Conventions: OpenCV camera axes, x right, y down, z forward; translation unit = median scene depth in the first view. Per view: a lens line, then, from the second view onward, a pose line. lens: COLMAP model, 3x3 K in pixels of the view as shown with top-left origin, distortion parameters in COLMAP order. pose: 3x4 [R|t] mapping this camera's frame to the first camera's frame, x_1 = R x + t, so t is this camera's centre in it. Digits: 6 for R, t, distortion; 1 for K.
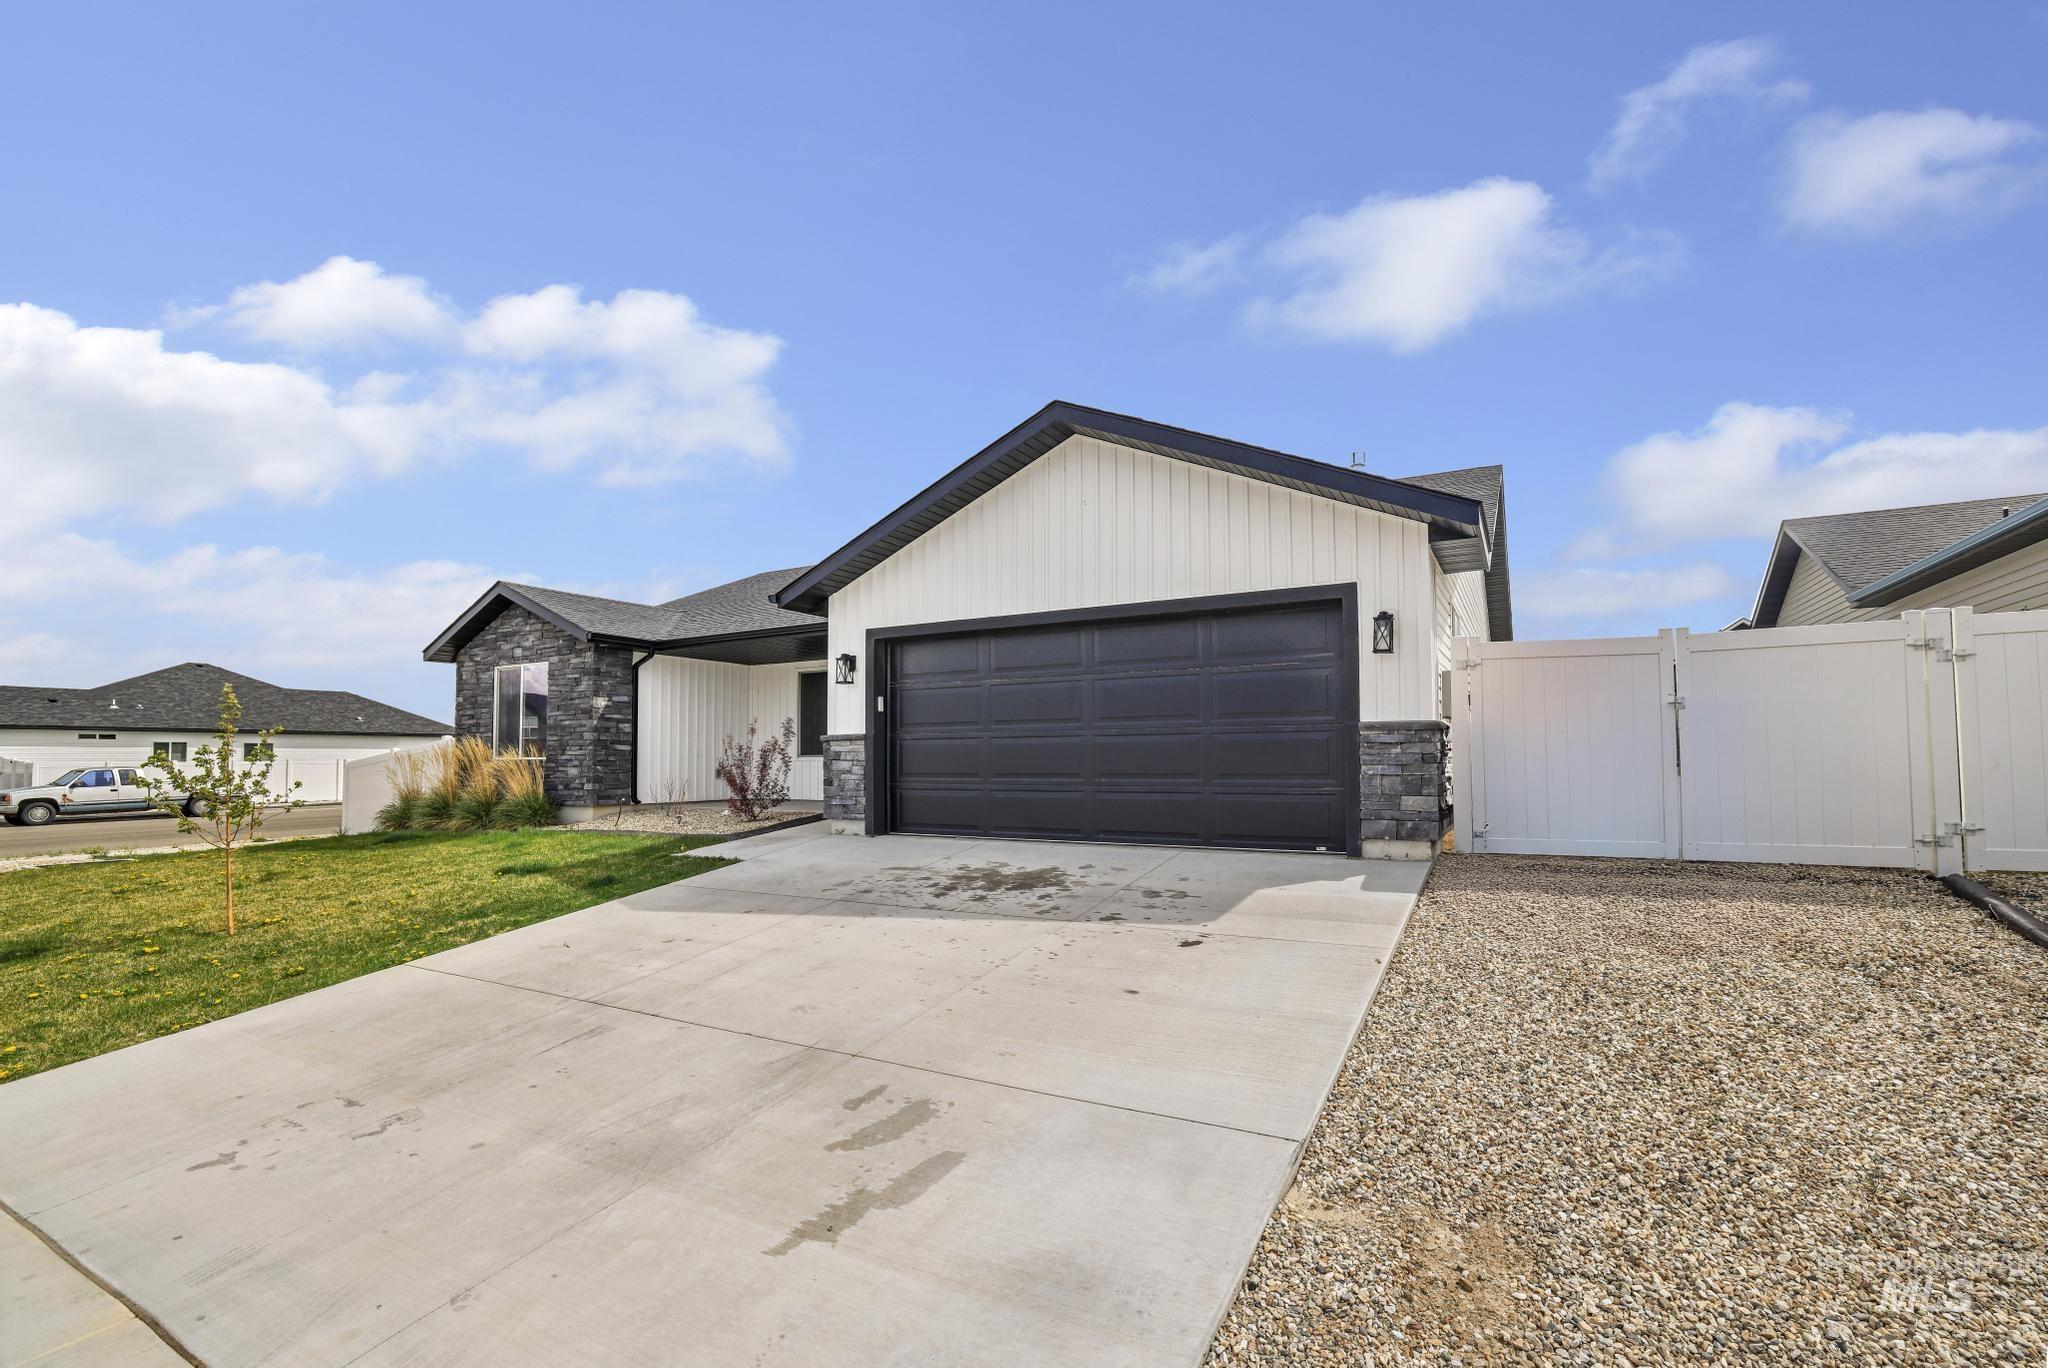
lens RADIAL K [[894.3, 0, 1023.5], [0, 894.3, 716.2], [0, 0, 1]] dist [-0.000397, 0.000042]
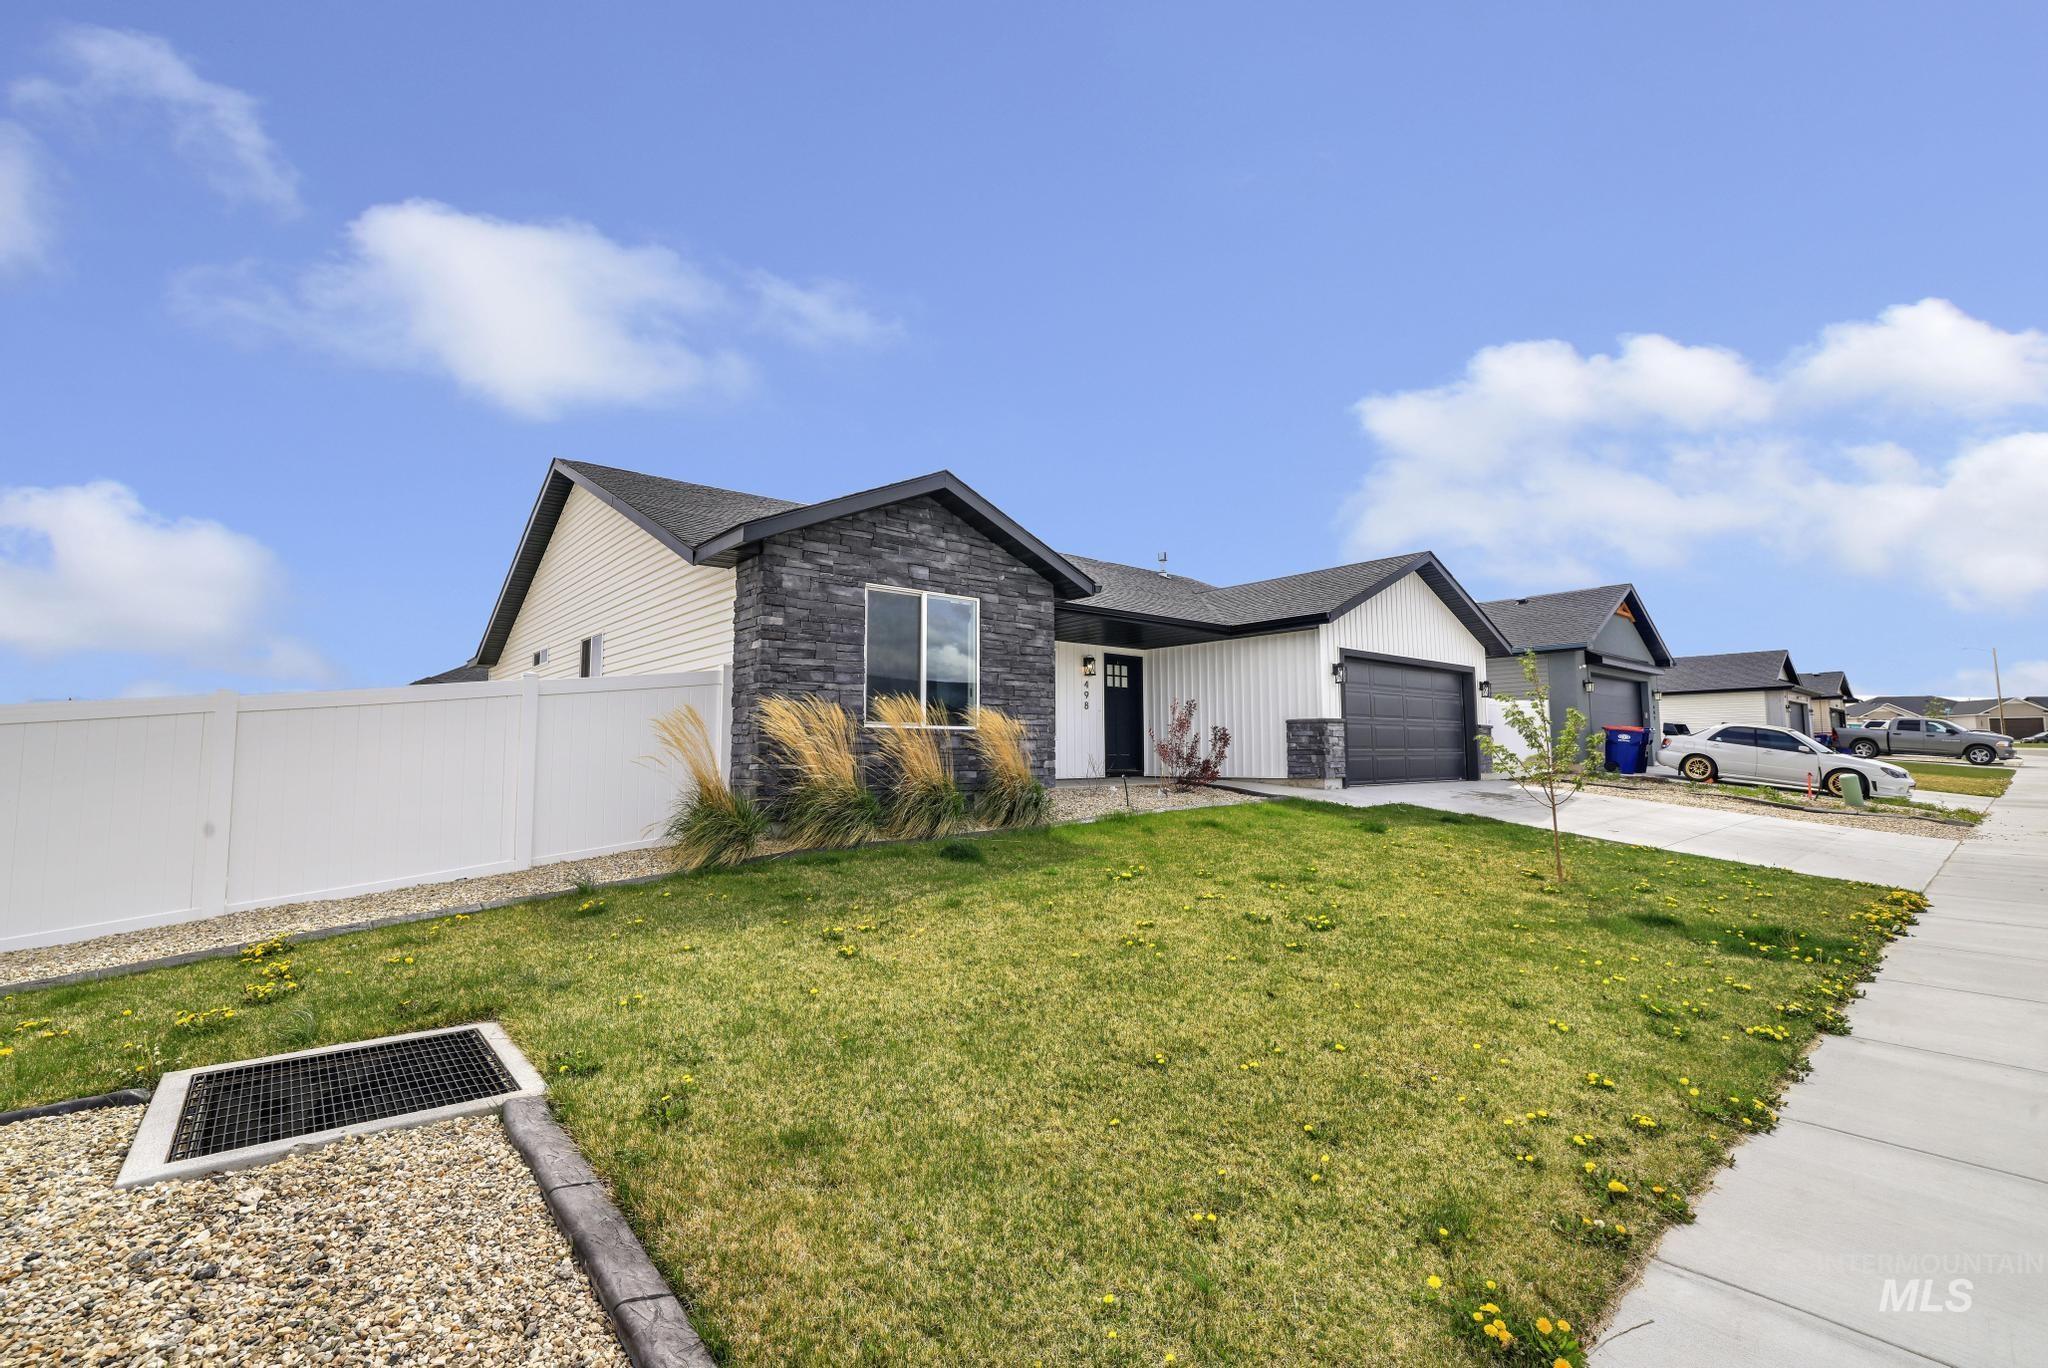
lens RADIAL K [[894.3, 0, 1023.5], [0, 894.3, 716.2], [0, 0, 1]] dist [-0.000397, 0.000042]
pose [[0.332943, 0.046512, 0.941799, -1.700262], [-0.042602, 0.998505, -0.034252, 0.086288], [-0.941984, -0.028718, 0.334427, 0.986562]]
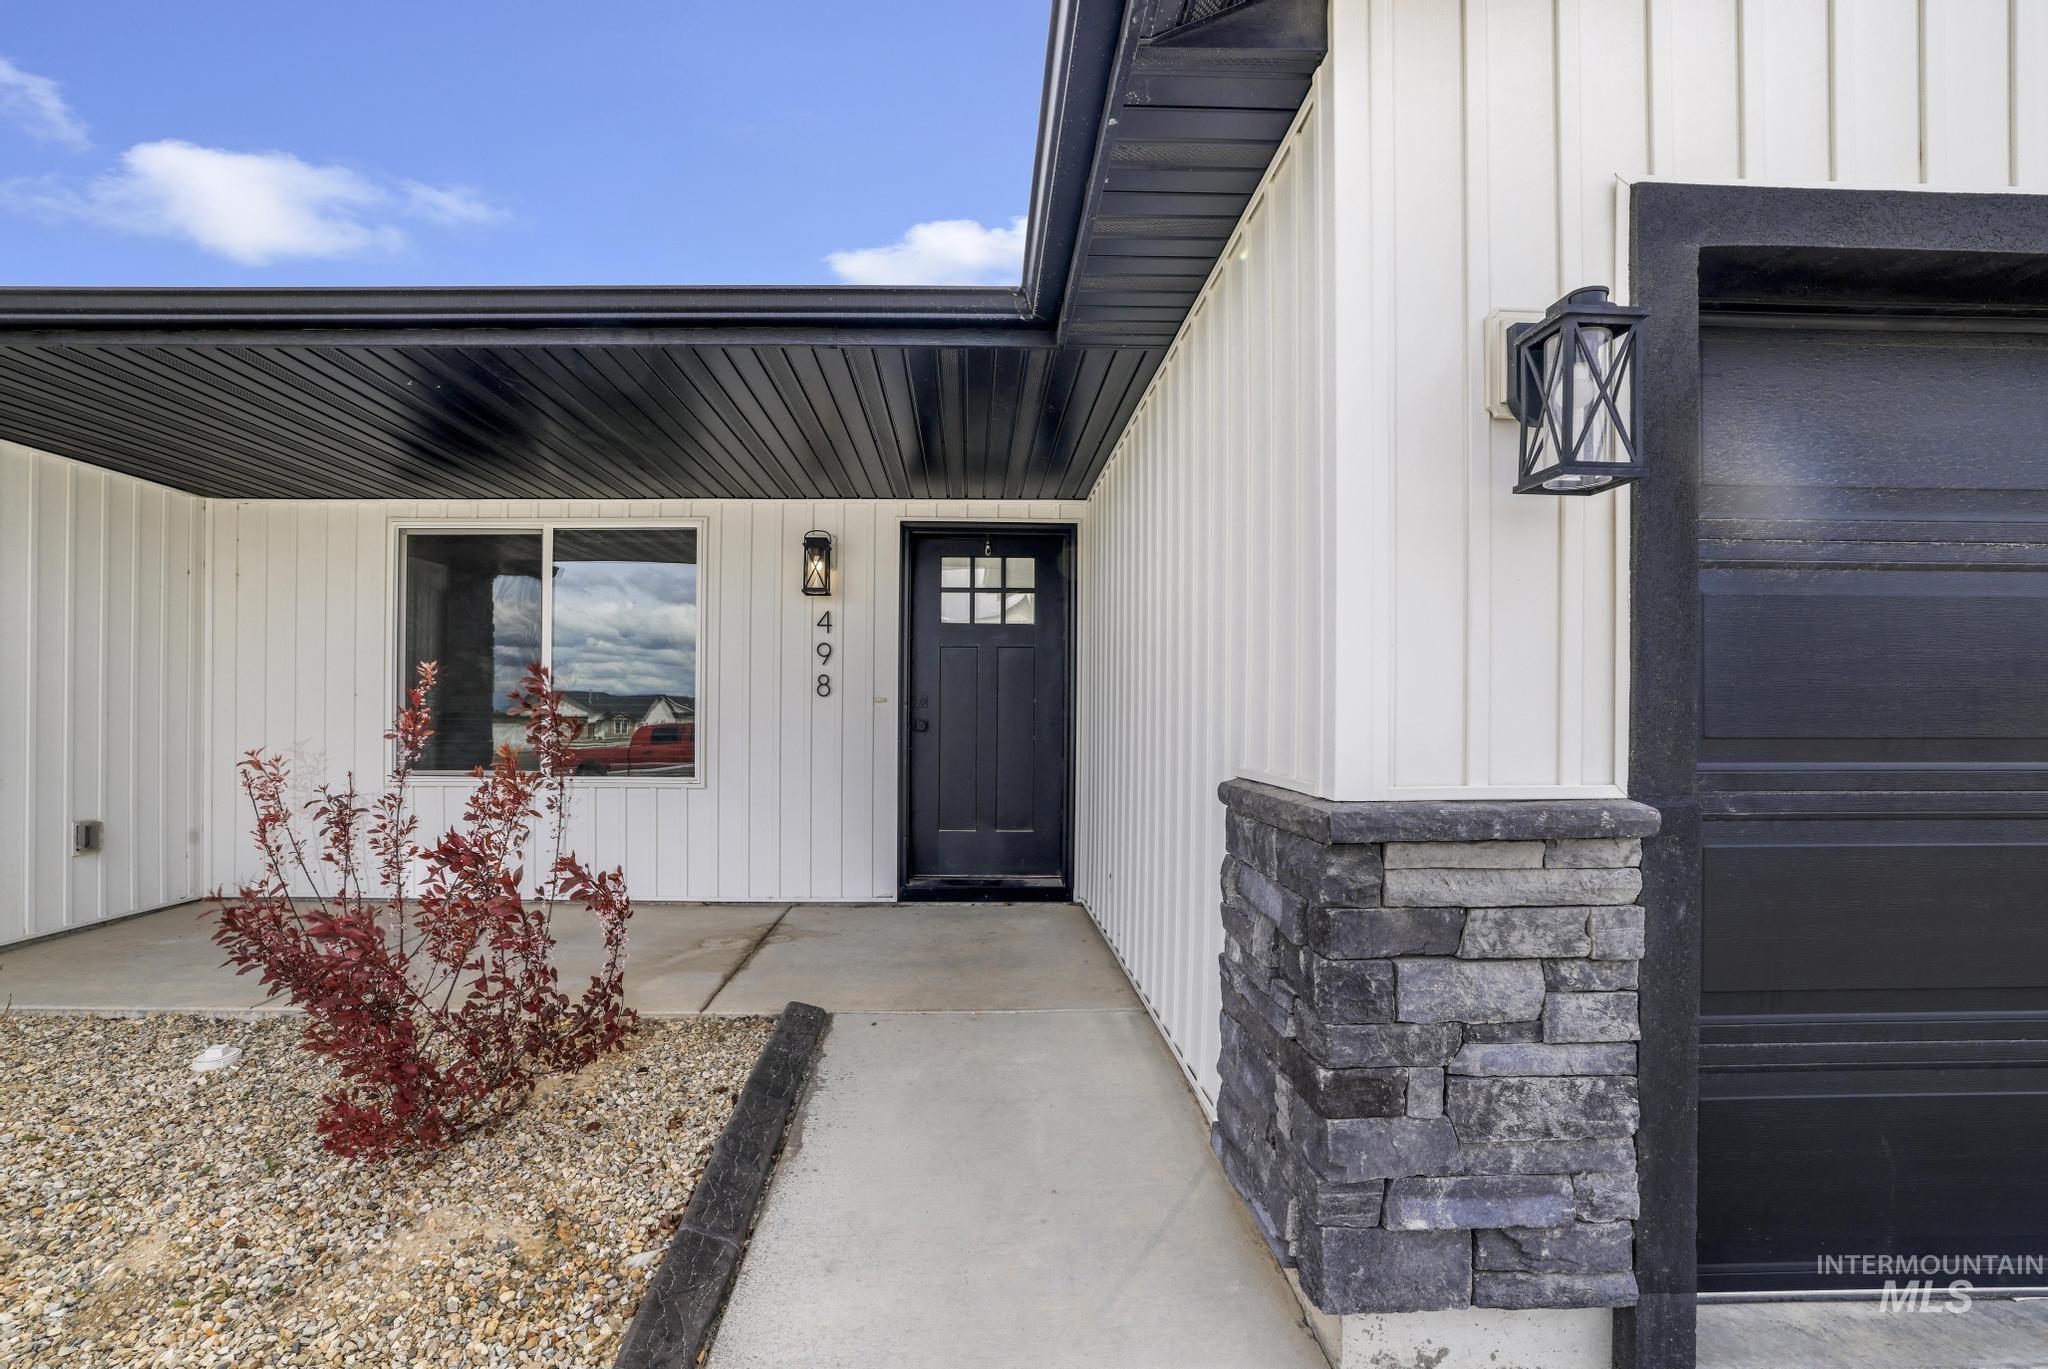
lens RADIAL K [[894.3, 0, 1023.5], [0, 894.3, 716.7], [0, 0, 1]] dist [-0.000397, 0.000042]
pose [[0.854260, 0.007271, 0.519796, -0.357005], [-0.034203, 0.998522, 0.042244, 0.001209], [-0.518720, -0.053866, 0.853246, 0.902871]]
